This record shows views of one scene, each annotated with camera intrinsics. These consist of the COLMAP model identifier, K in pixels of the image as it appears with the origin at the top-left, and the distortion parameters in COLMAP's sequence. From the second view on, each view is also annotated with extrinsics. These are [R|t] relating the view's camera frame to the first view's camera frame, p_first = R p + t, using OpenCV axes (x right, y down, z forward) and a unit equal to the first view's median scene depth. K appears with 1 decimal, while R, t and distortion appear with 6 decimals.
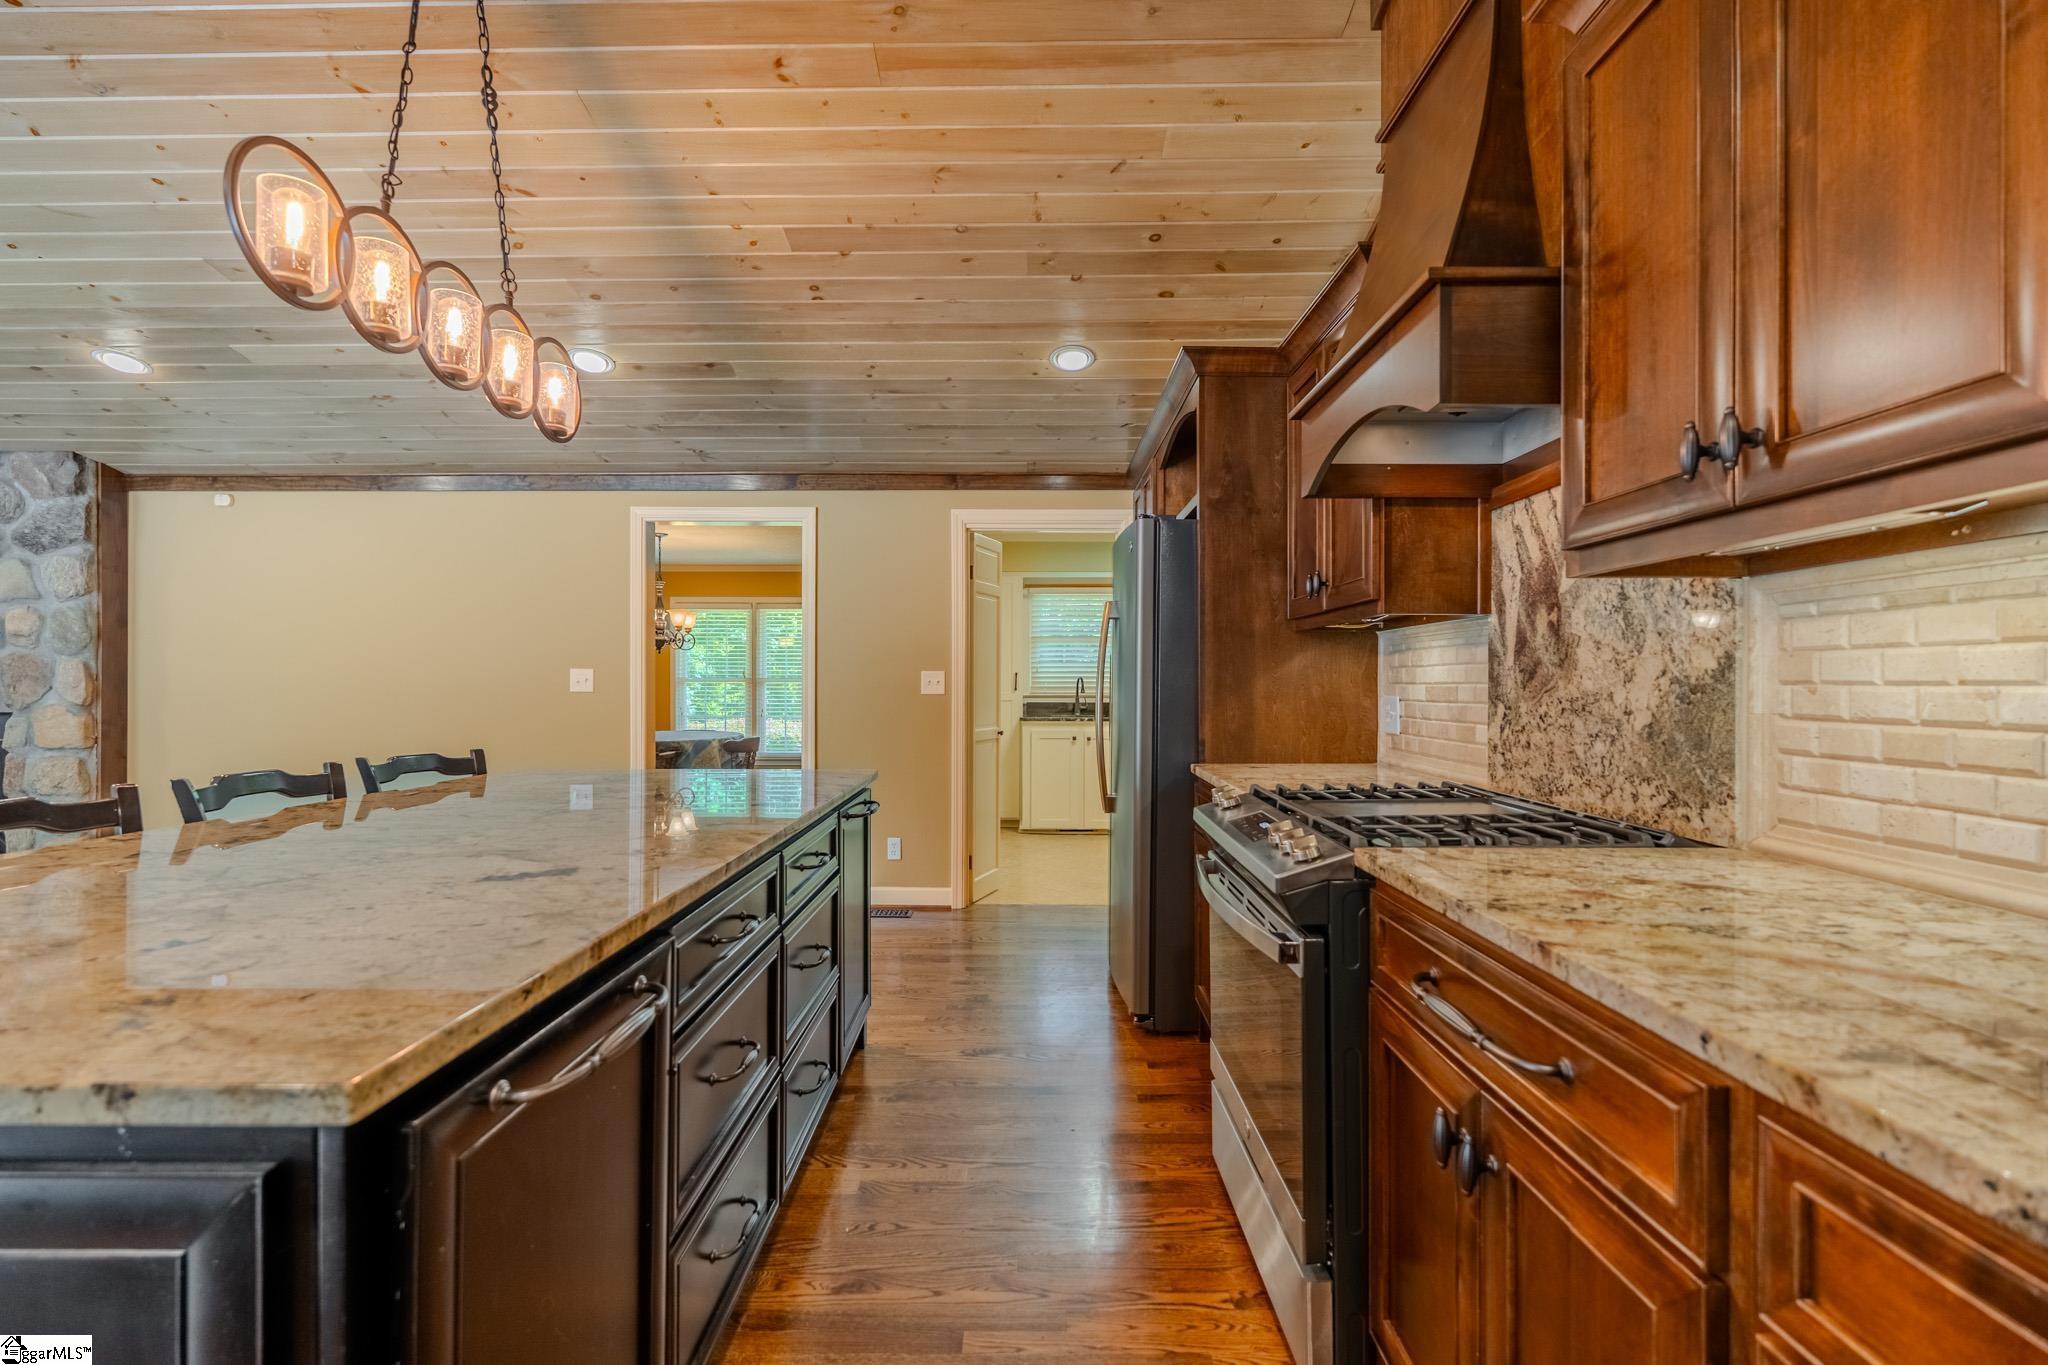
lens RADIAL K [[918.6, 0, 1014.8], [0, 918.6, 689.7], [0, 0, 1]] dist [-0.005547, 0.001005]
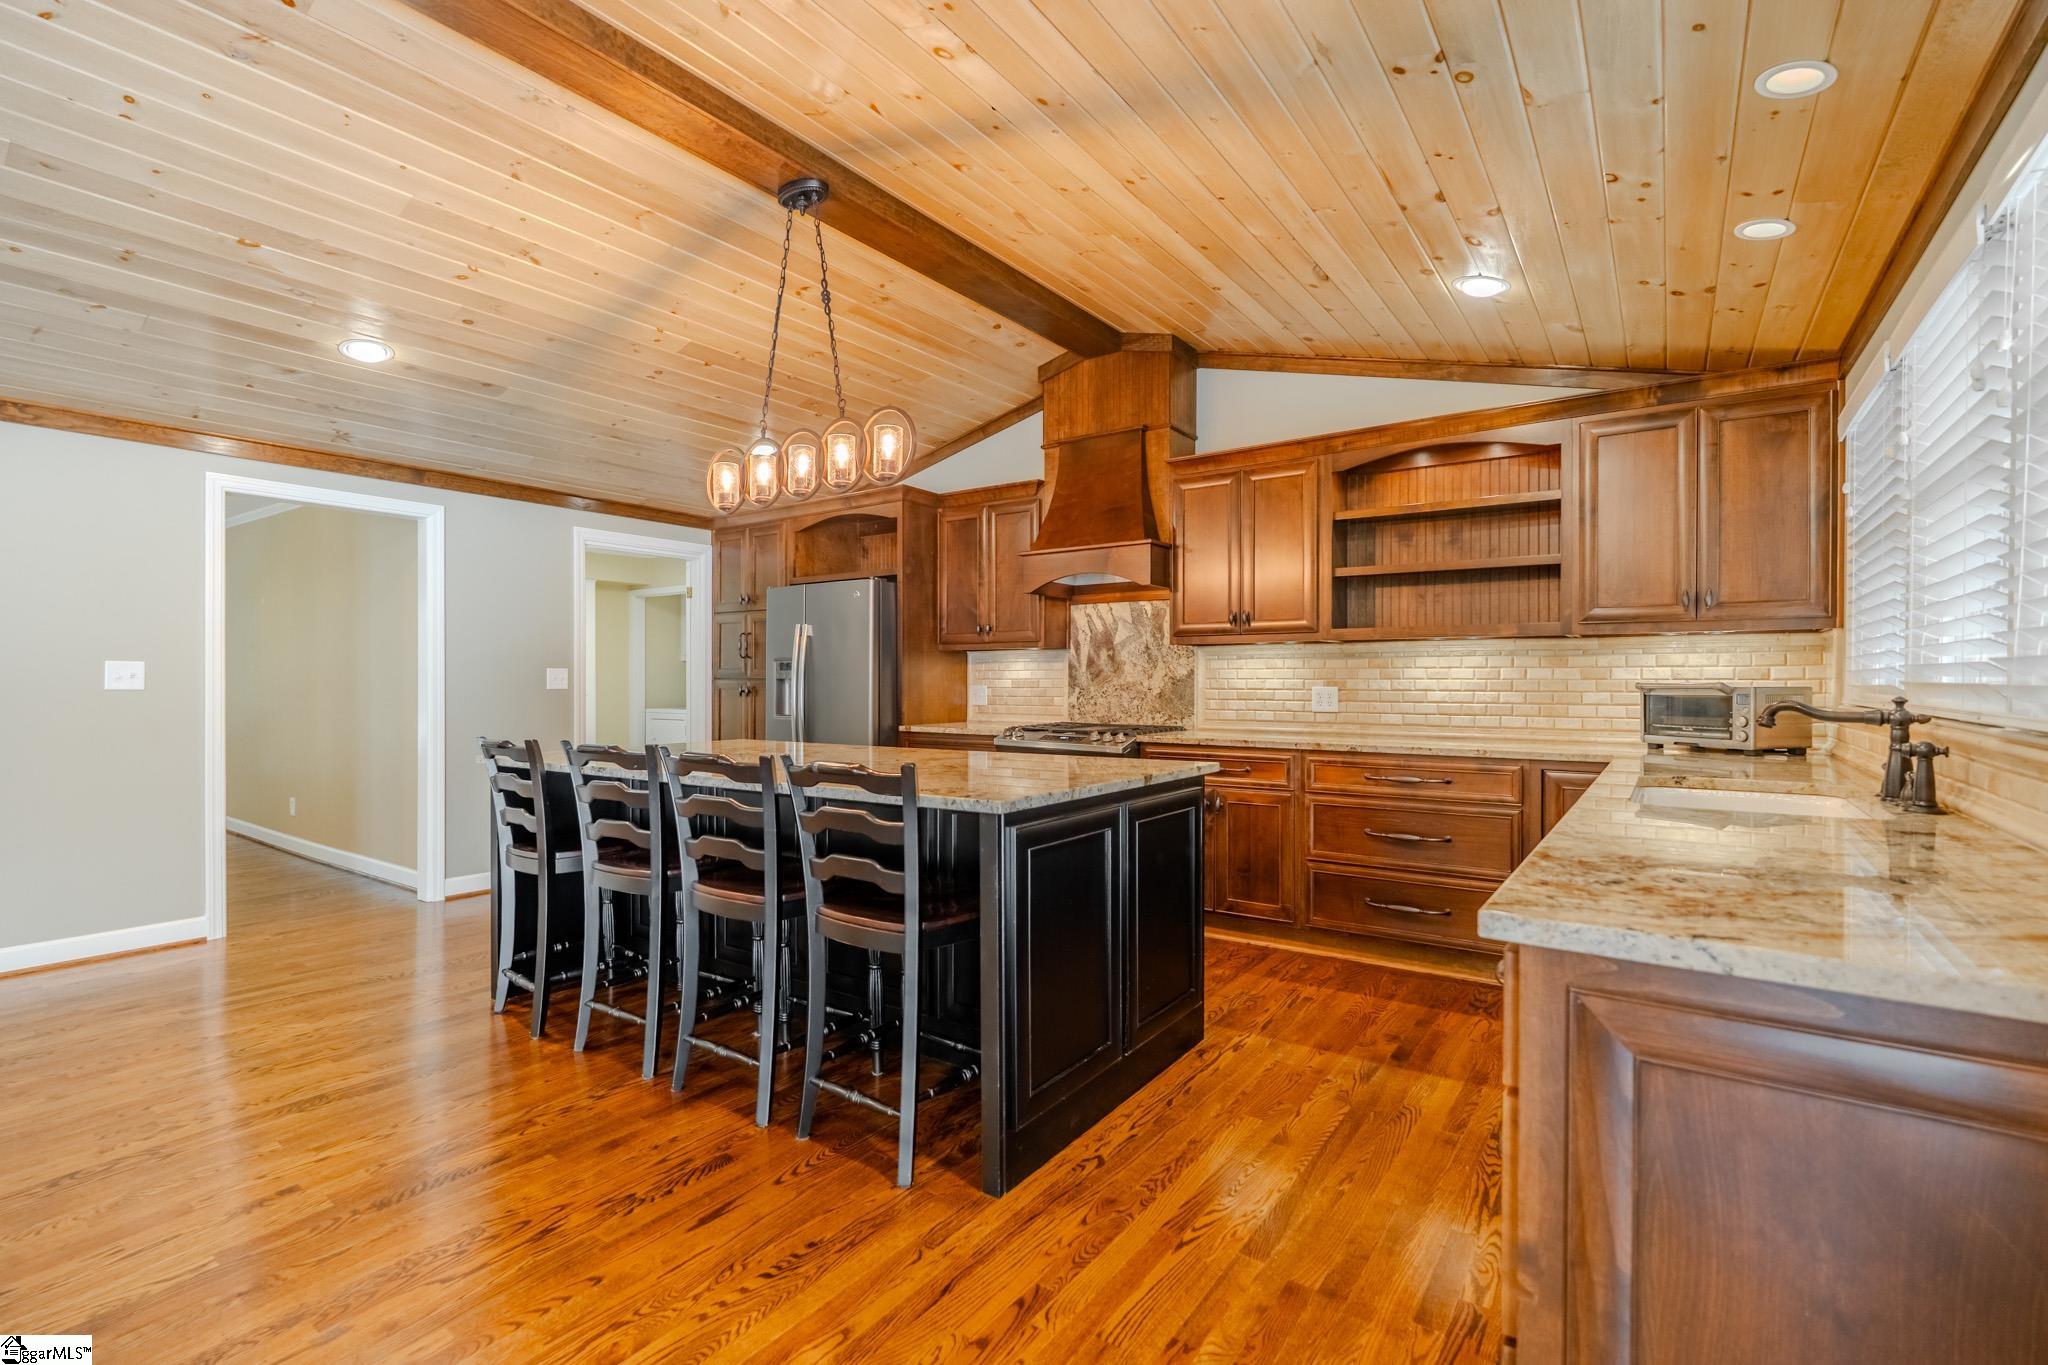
lens RADIAL K [[918.6, 0, 1040.0], [0, 918.6, 690.5], [0, 0, 1]] dist [-0.005547, 0.001005]
pose [[0.563486, -0.009067, 0.826076, -1.655958], [0.006513, 0.999957, 0.006532, 0.007511], [-0.826100, 0.001699, 0.563521, -0.284730]]
